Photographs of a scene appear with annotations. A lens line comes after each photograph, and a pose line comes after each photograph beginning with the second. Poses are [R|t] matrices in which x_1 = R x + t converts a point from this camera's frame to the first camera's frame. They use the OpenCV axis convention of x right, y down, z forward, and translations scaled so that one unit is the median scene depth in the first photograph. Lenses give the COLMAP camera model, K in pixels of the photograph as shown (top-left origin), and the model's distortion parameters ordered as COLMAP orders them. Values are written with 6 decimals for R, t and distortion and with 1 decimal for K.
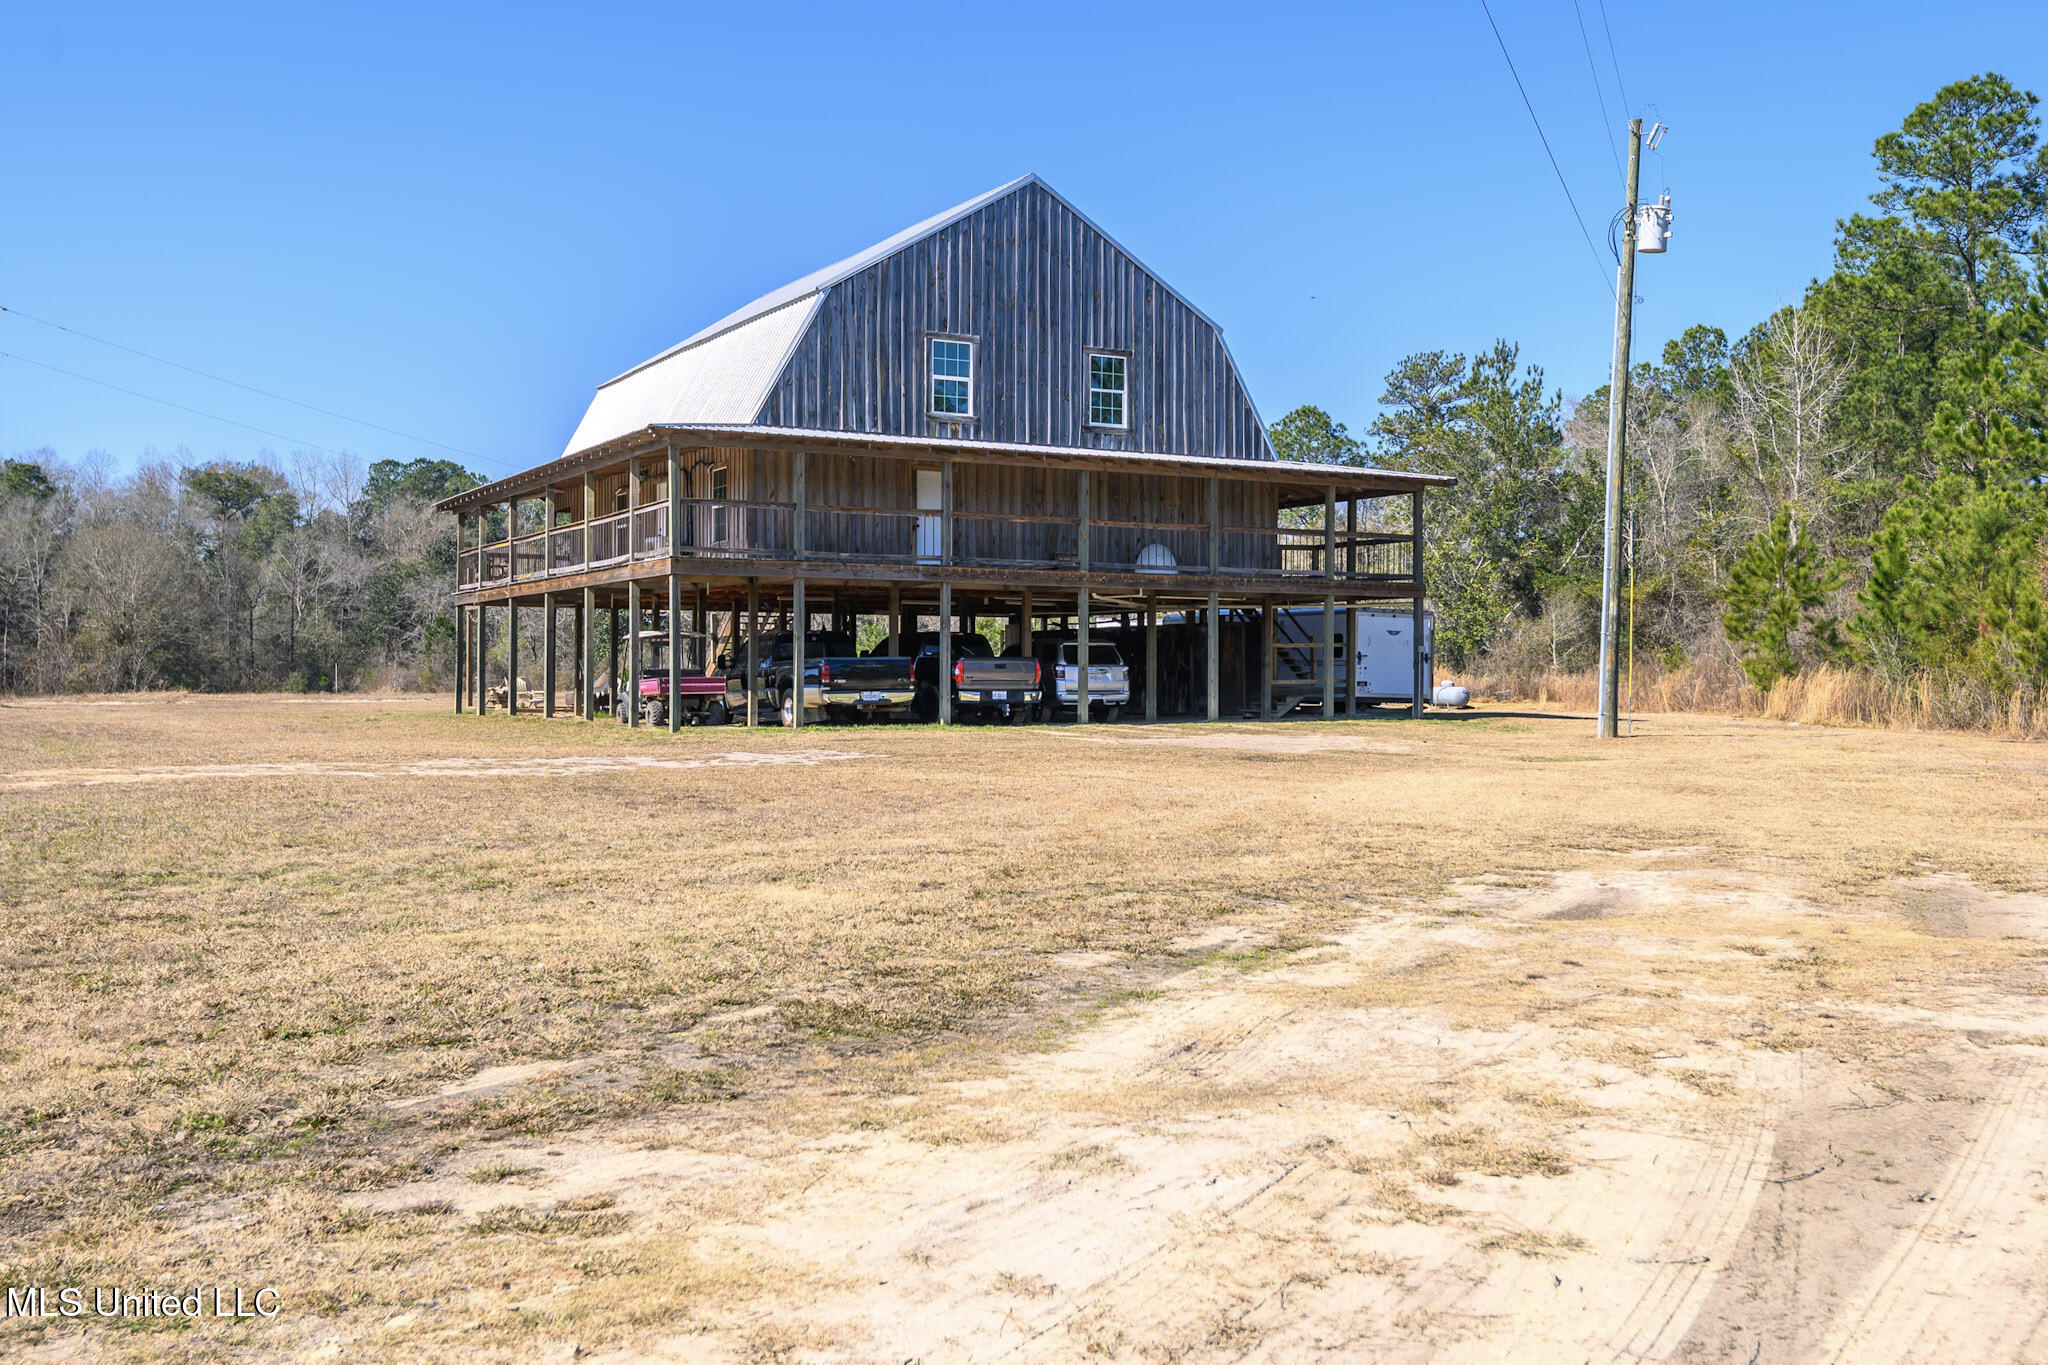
lens RADIAL K [[2001.5, 0, 1016.0], [0, 2001.5, 696.5], [0, 0, 1]] dist [-0.021432, 0.028954]
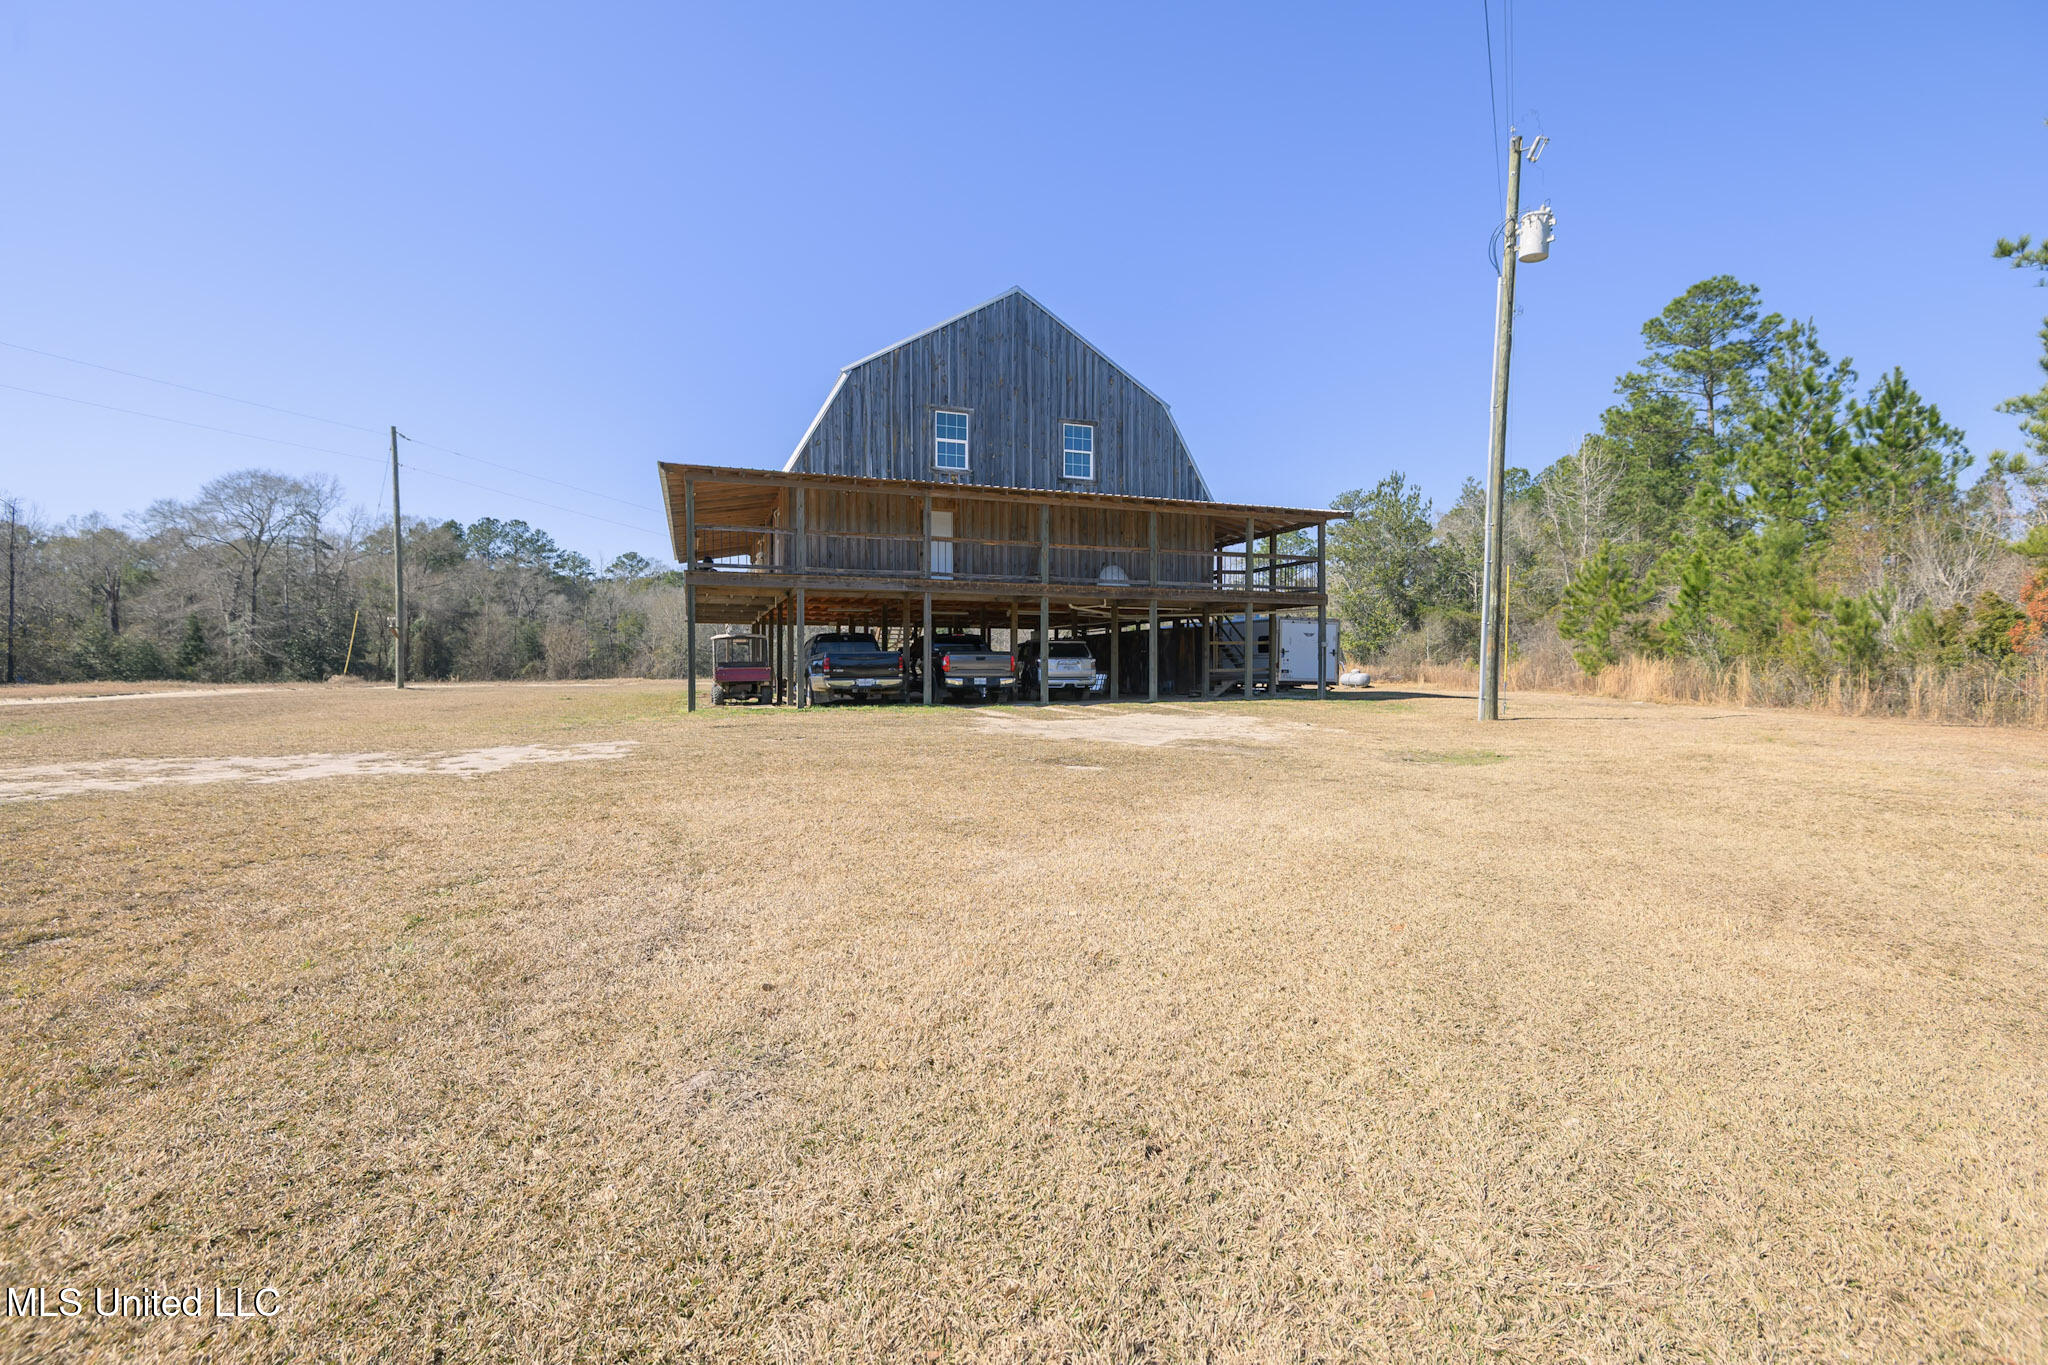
lens RADIAL K [[935.1, 0, 1024.0], [0, 935.1, 682.5], [0, 0, 1]] dist [-0.003026, -0.000591]
pose [[0.989895, -0.002056, -0.141786, 0.091768], [0.002583, 0.999990, 0.003534, -0.001513], [0.141777, -0.003865, 0.989891, 0.356249]]
